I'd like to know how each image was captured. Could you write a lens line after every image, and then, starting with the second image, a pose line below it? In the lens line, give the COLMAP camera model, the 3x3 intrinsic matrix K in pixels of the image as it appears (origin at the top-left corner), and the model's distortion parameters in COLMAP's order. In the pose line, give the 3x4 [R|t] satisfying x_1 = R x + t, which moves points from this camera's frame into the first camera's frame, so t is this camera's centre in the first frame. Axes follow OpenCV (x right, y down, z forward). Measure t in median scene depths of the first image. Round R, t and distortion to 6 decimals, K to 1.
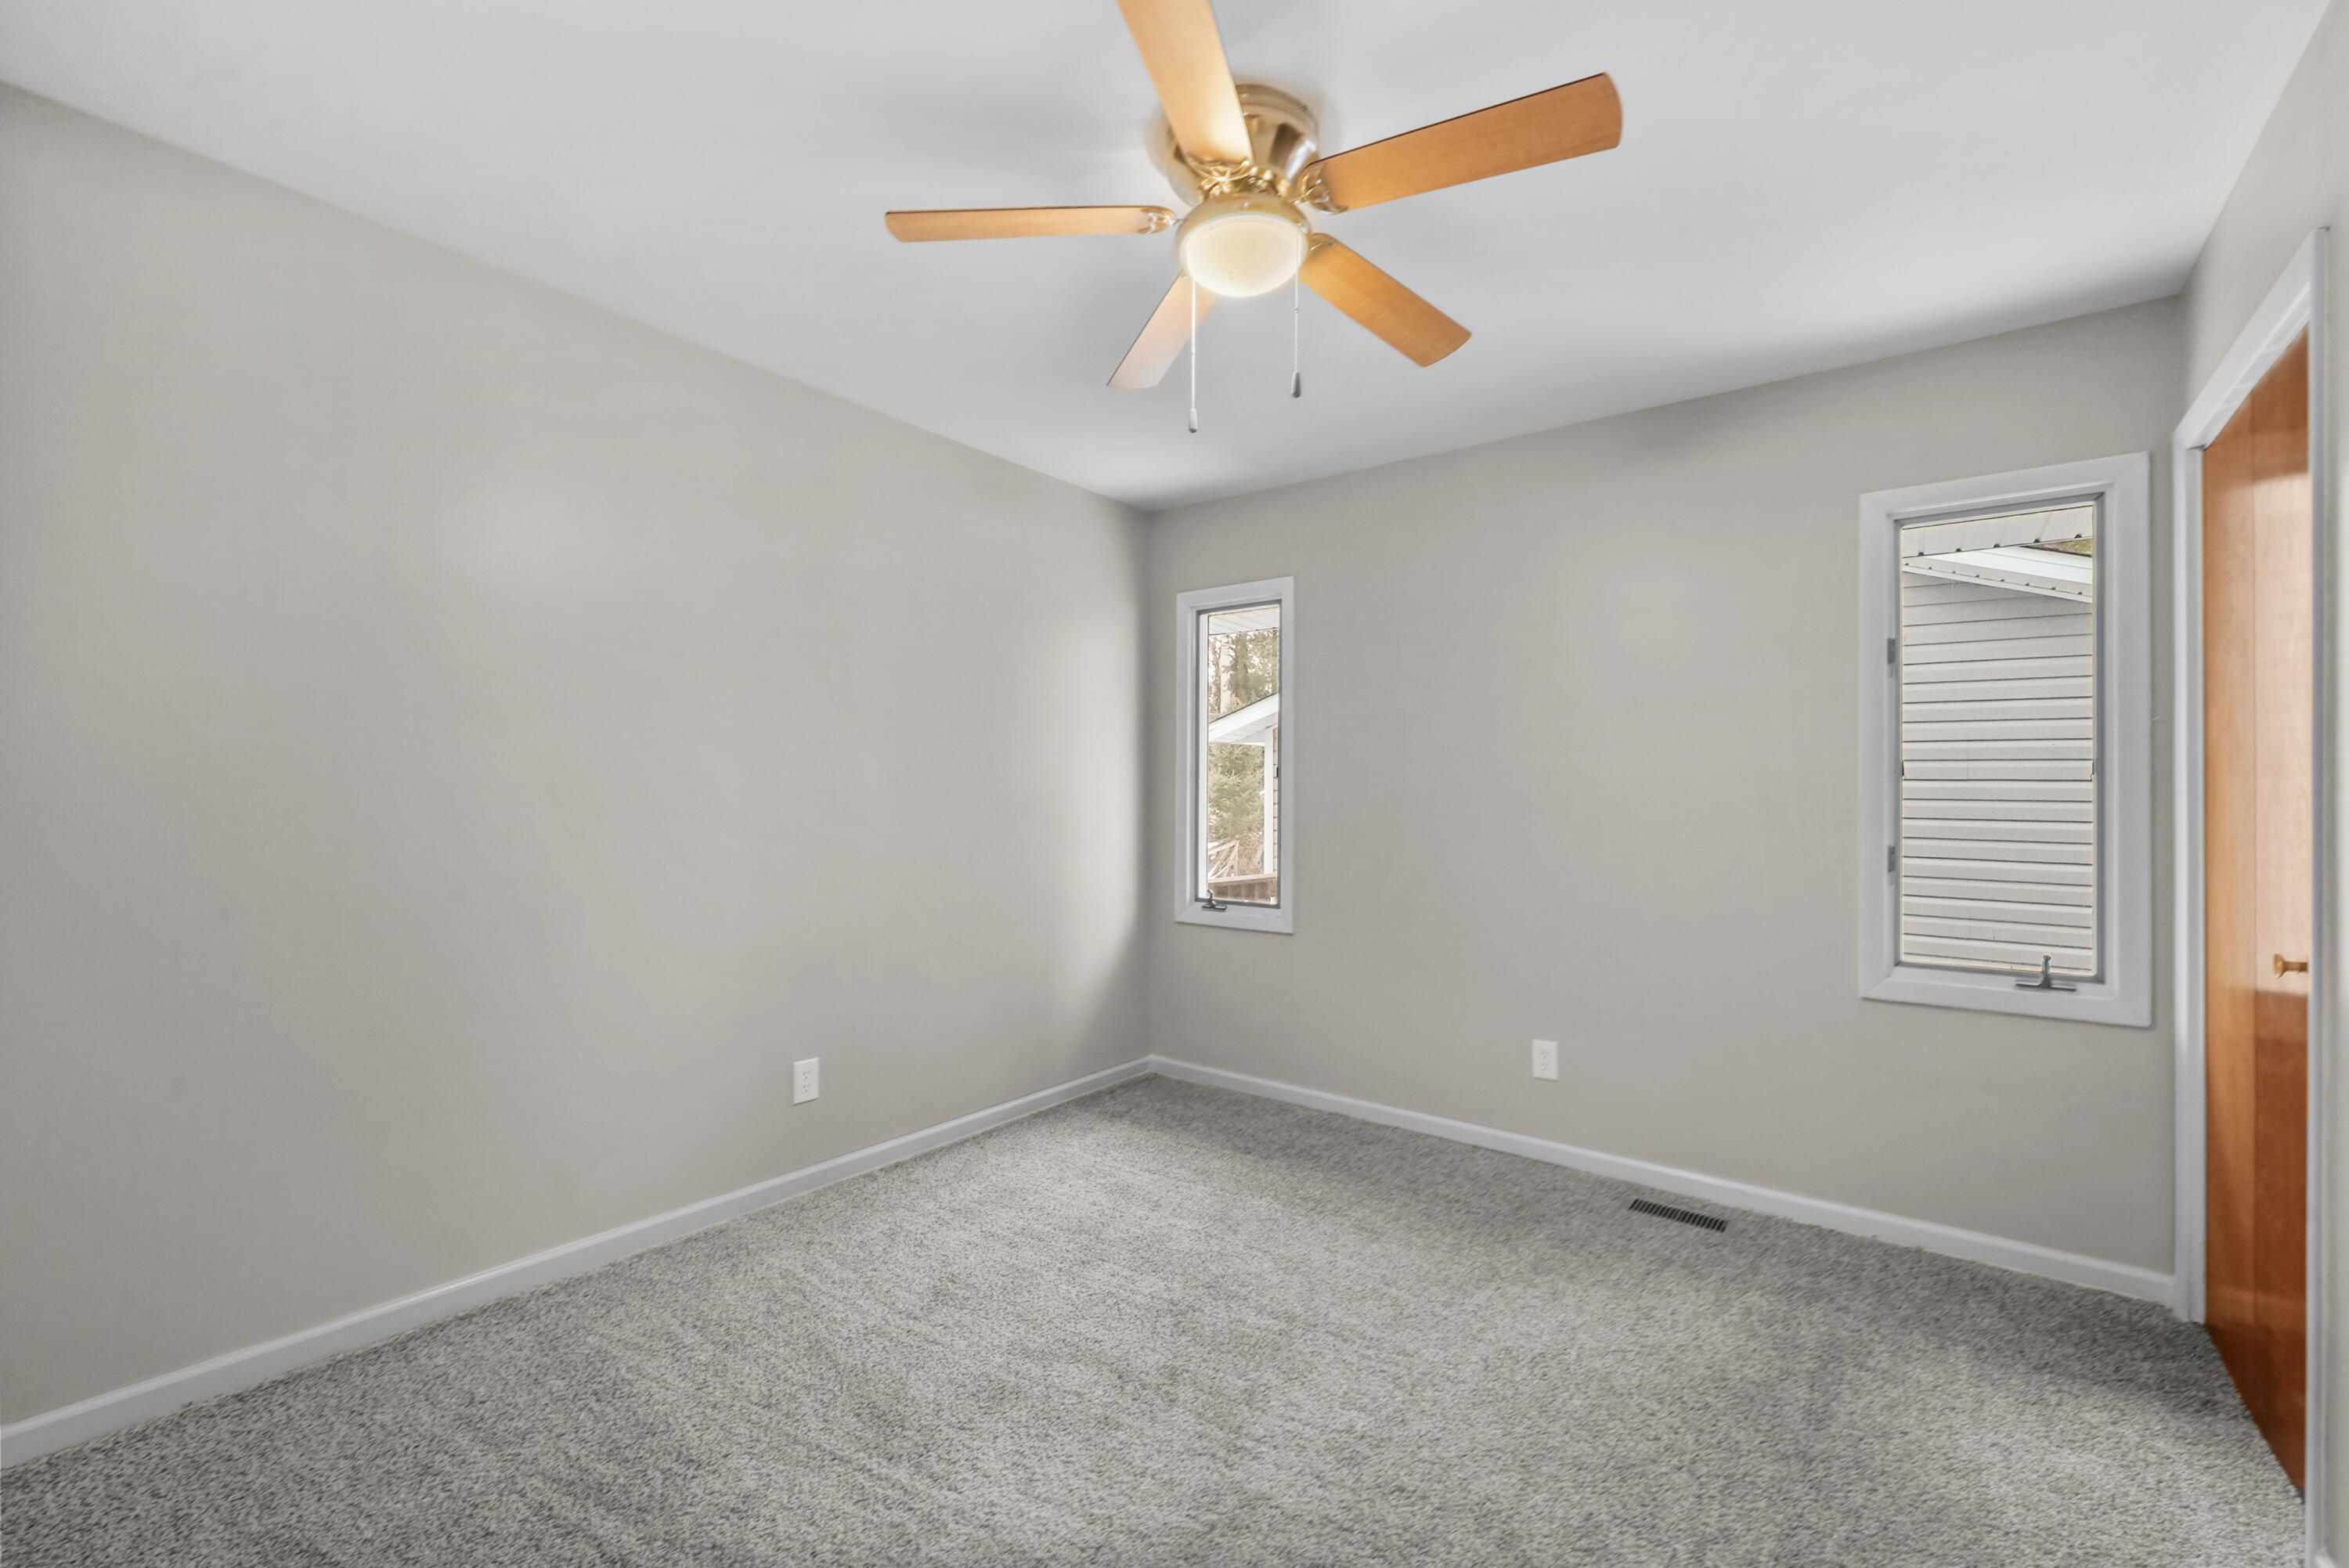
lens RADIAL K [[951.2, 0, 1177.9], [0, 951.2, 792.9], [0, 0, 1]] dist [0.001245, -0.000100]
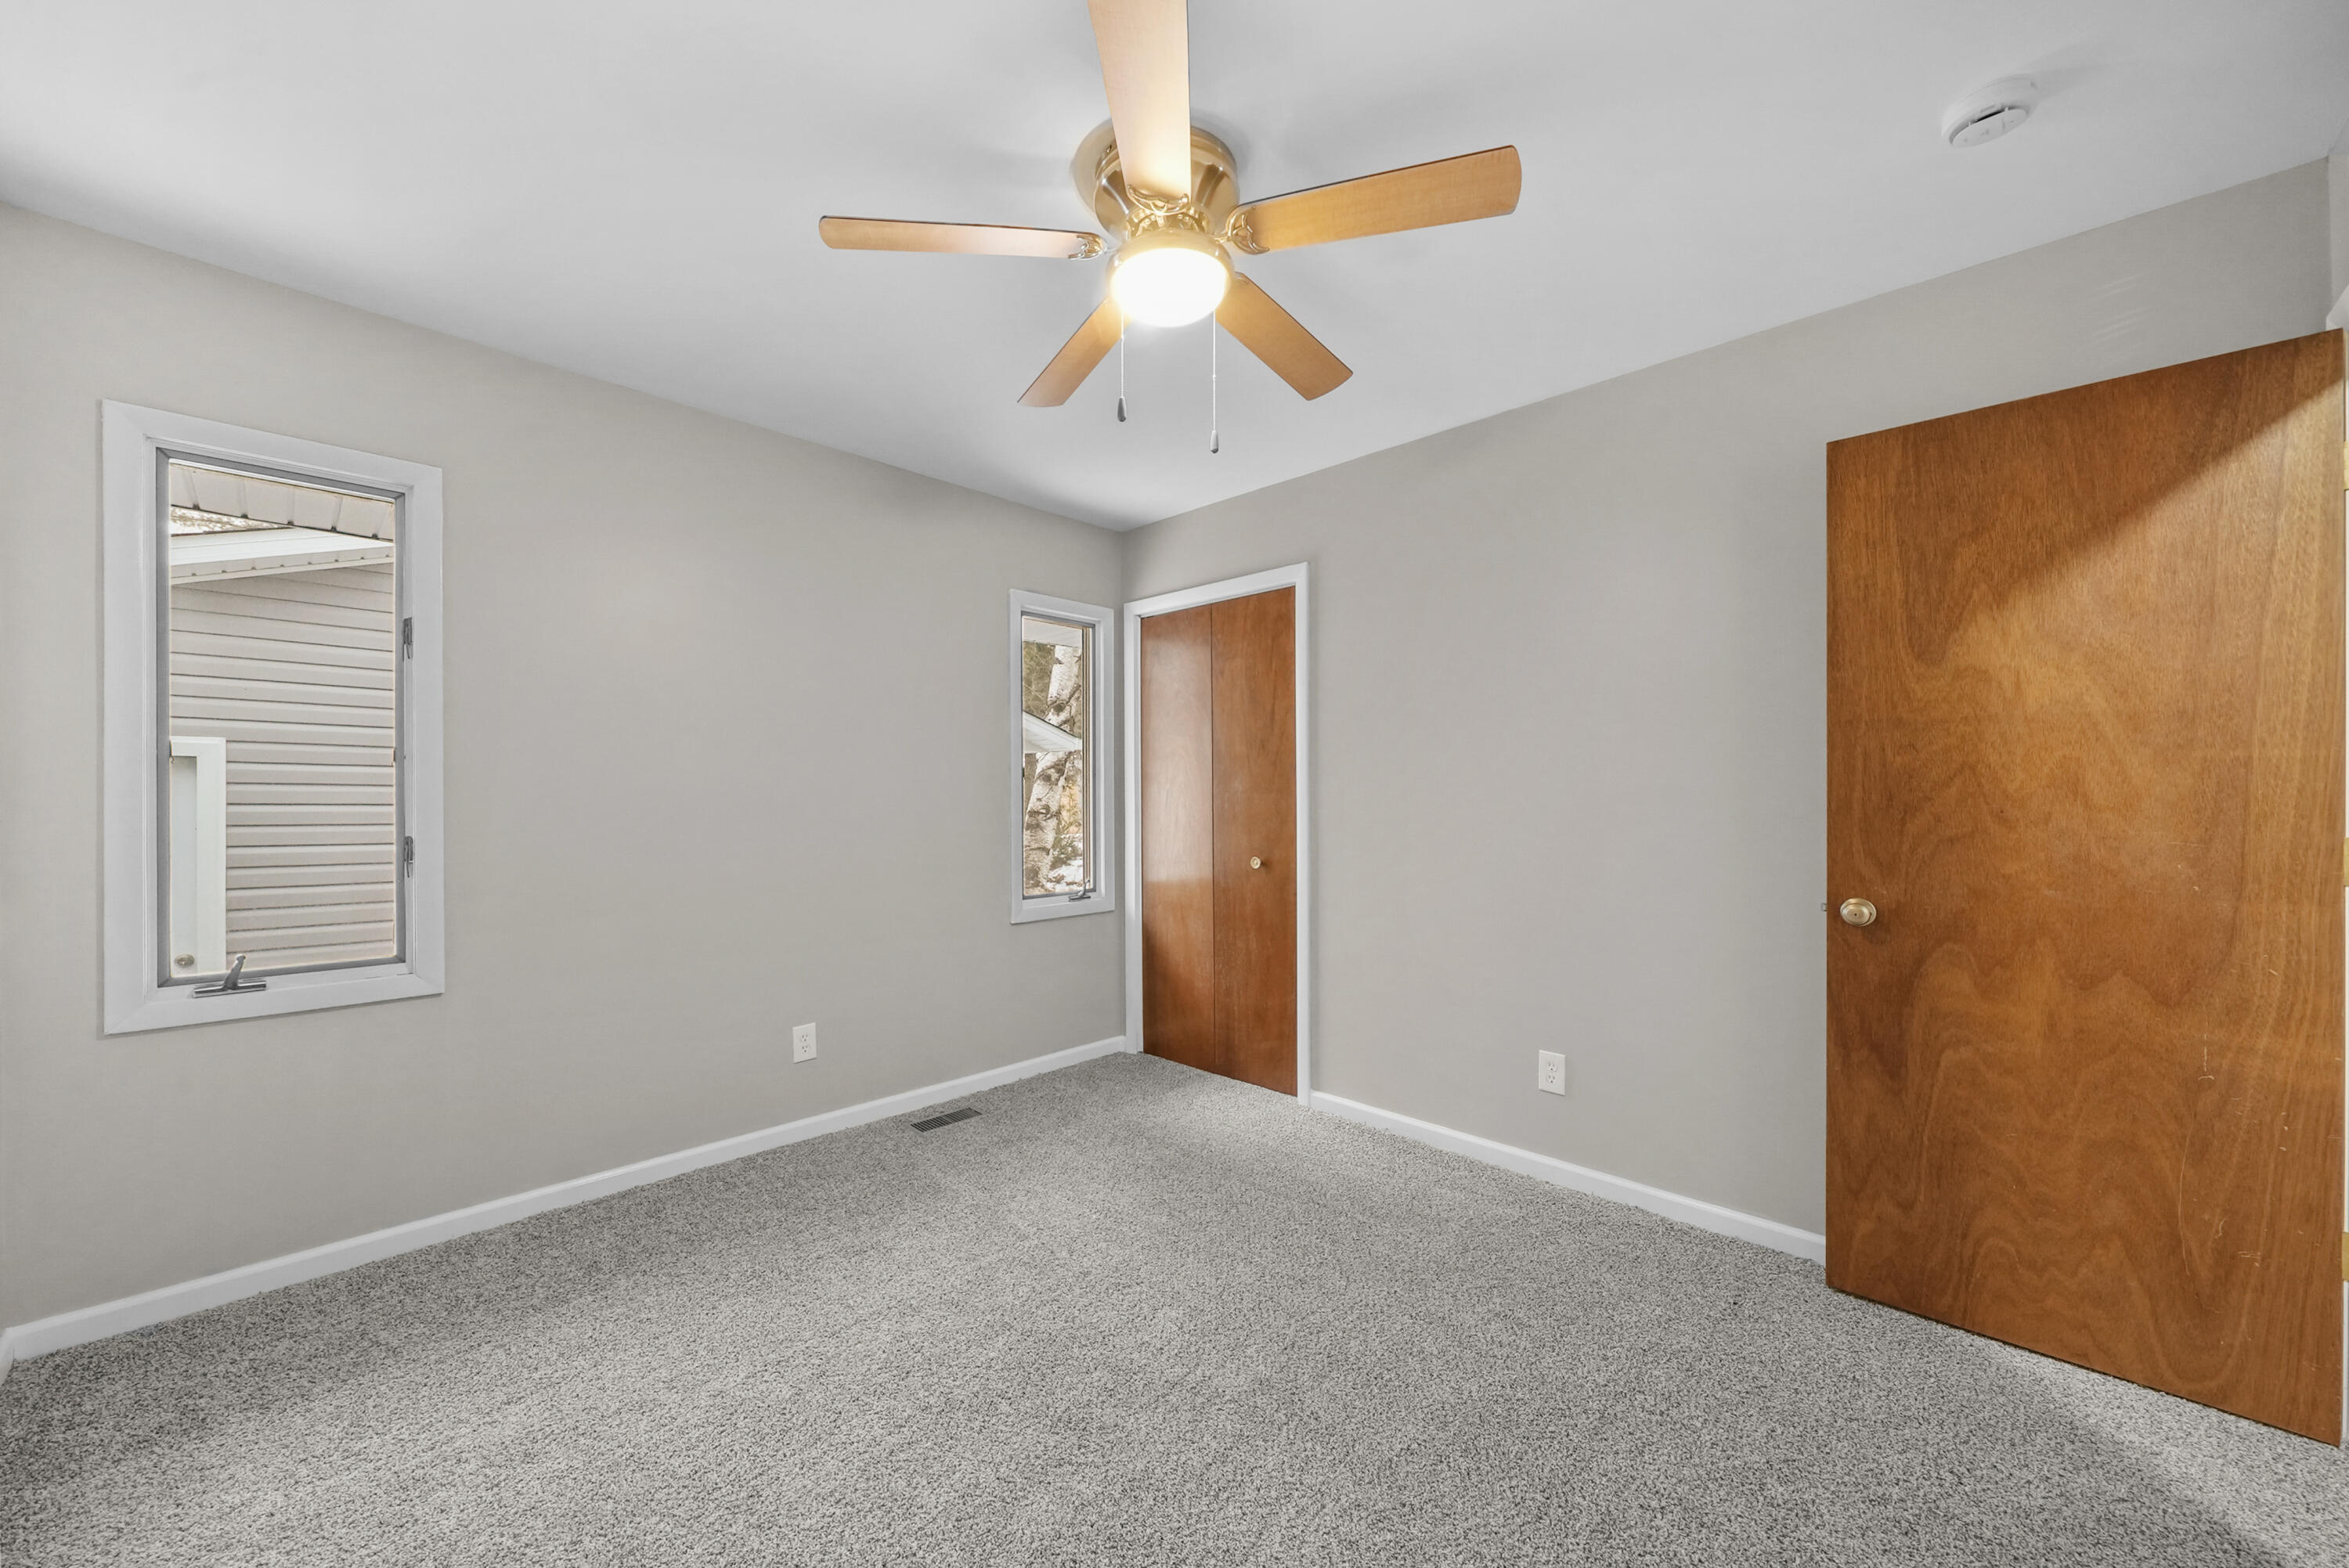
lens RADIAL K [[857.2, 0, 1156.1], [0, 857.2, 791.0], [0, 0, 1]] dist [-0.003755, -0.000298]
pose [[0.143363, -0.003401, 0.989664, -0.569489], [-0.003075, 0.999988, 0.003882, -0.000715], [-0.989665, -0.003599, 0.143351, 0.564765]]
